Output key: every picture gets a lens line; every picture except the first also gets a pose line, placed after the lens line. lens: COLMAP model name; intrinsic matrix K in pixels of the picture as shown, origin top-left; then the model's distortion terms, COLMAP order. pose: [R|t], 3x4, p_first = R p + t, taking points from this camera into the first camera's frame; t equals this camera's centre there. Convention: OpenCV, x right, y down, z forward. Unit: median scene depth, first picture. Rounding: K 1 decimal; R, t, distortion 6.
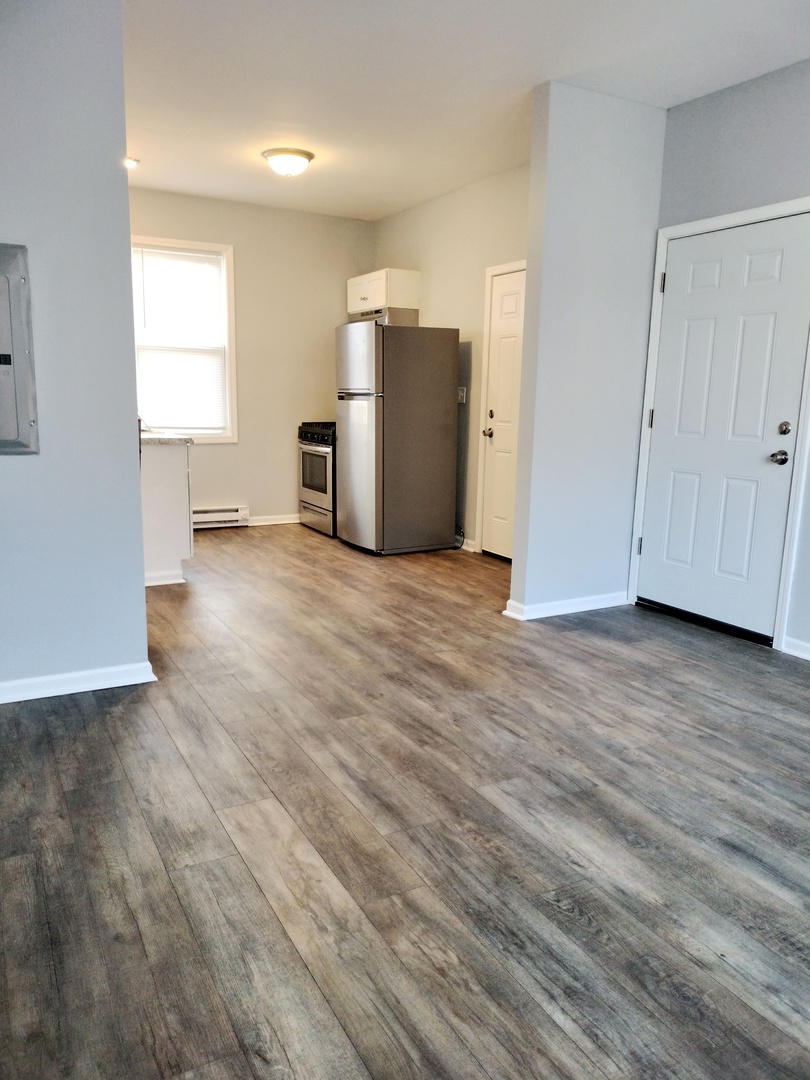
lens RADIAL K [[792.2, 0, 405.0], [0, 792.2, 540.0], [0, 0, 1]] dist [0.071177, -0.092311]
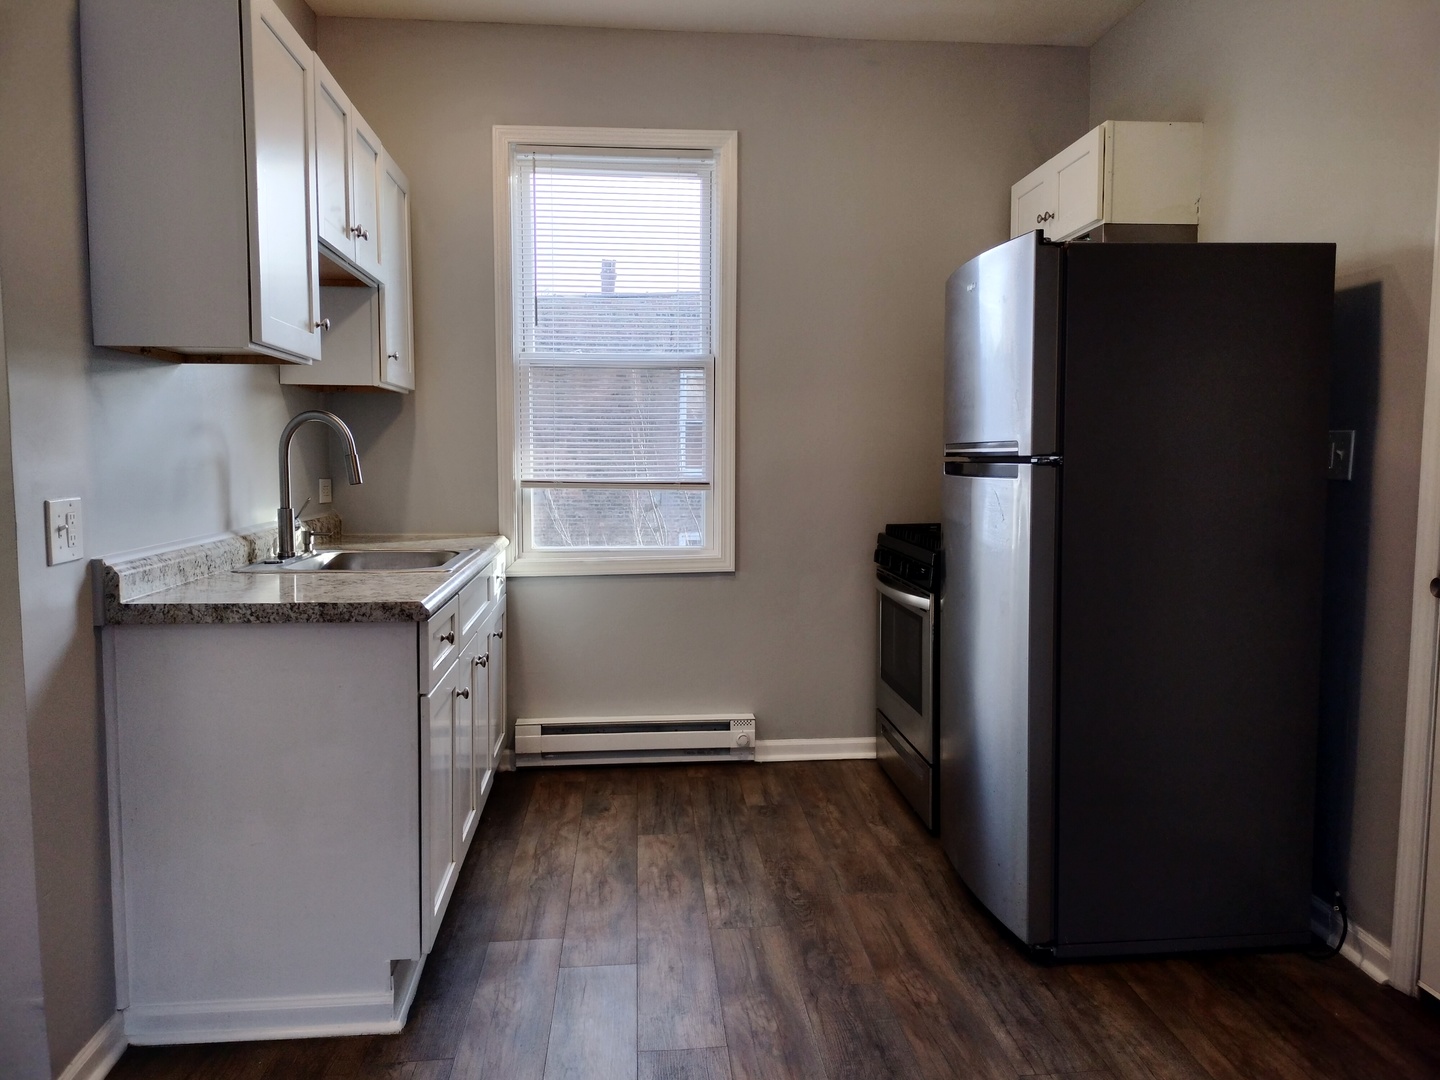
lens RADIAL K [[1056.2, 0, 720.0], [0, 1056.2, 540.0], [0, 0, 1]] dist [0.071177, -0.092311]
pose [[0.912757, 0.015400, -0.408212, 0.020314], [-0.055582, 0.994678, -0.086757, -0.095704], [0.404703, 0.101877, 0.908755, 0.504177]]
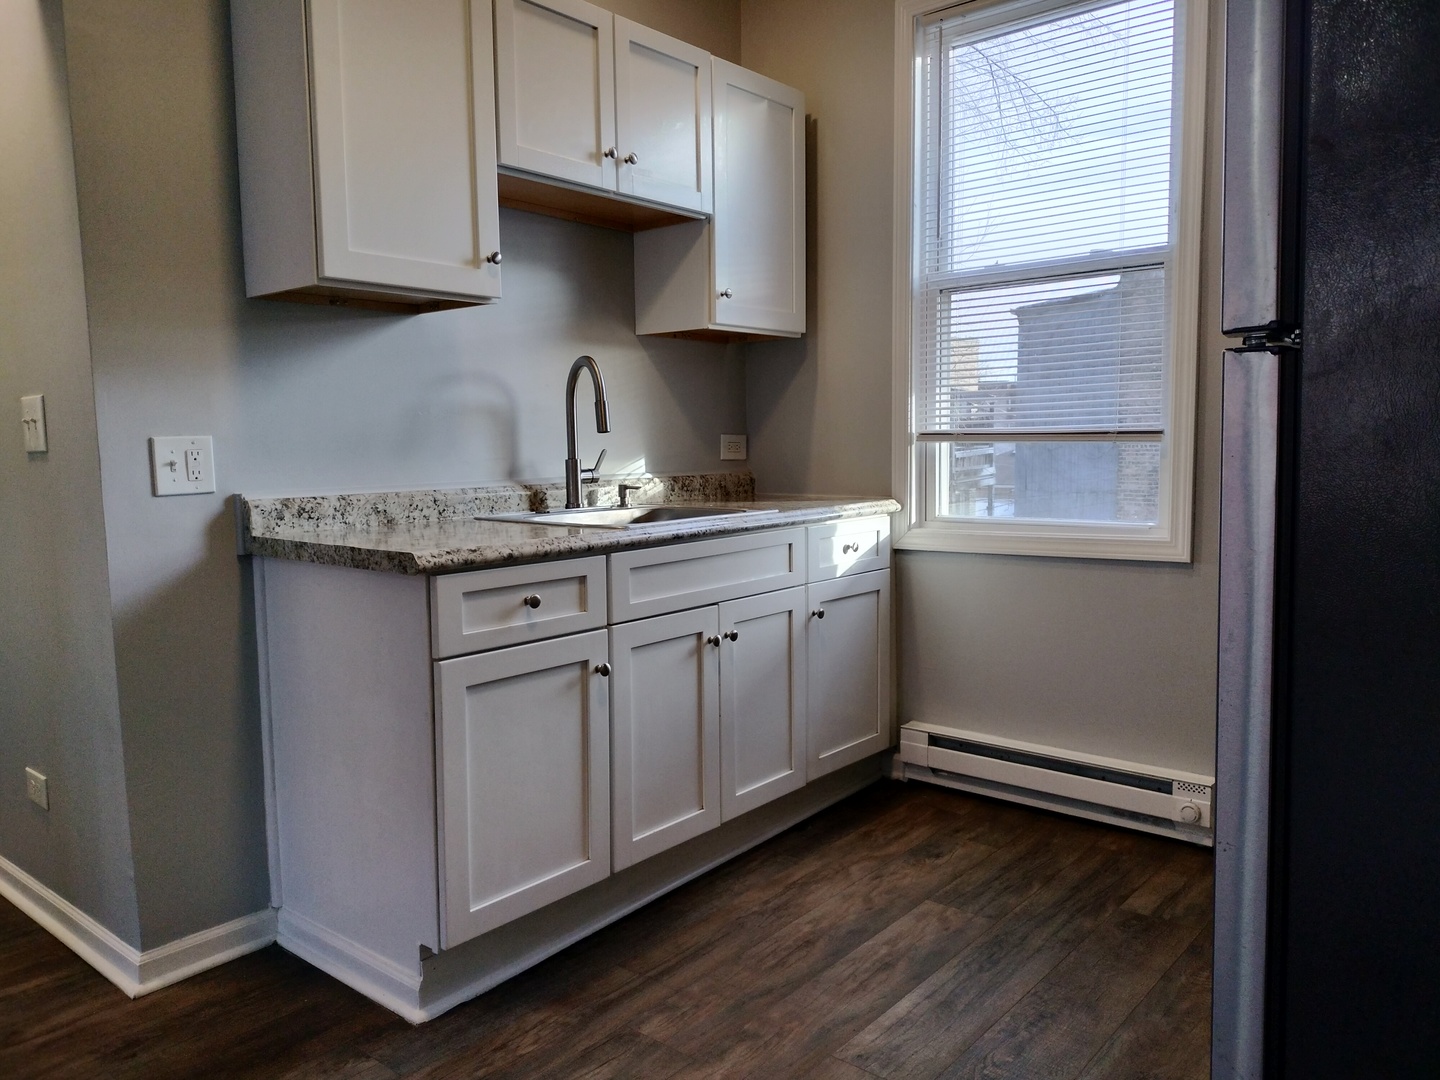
lens RADIAL K [[1056.2, 0, 720.0], [0, 1056.2, 540.0], [0, 0, 1]] dist [0.071177, -0.092311]
pose [[0.346279, 0.065529, -0.935840, 0.105540], [-0.141867, 0.989743, 0.016809, -0.121447], [0.927343, 0.126944, 0.352024, 0.752505]]
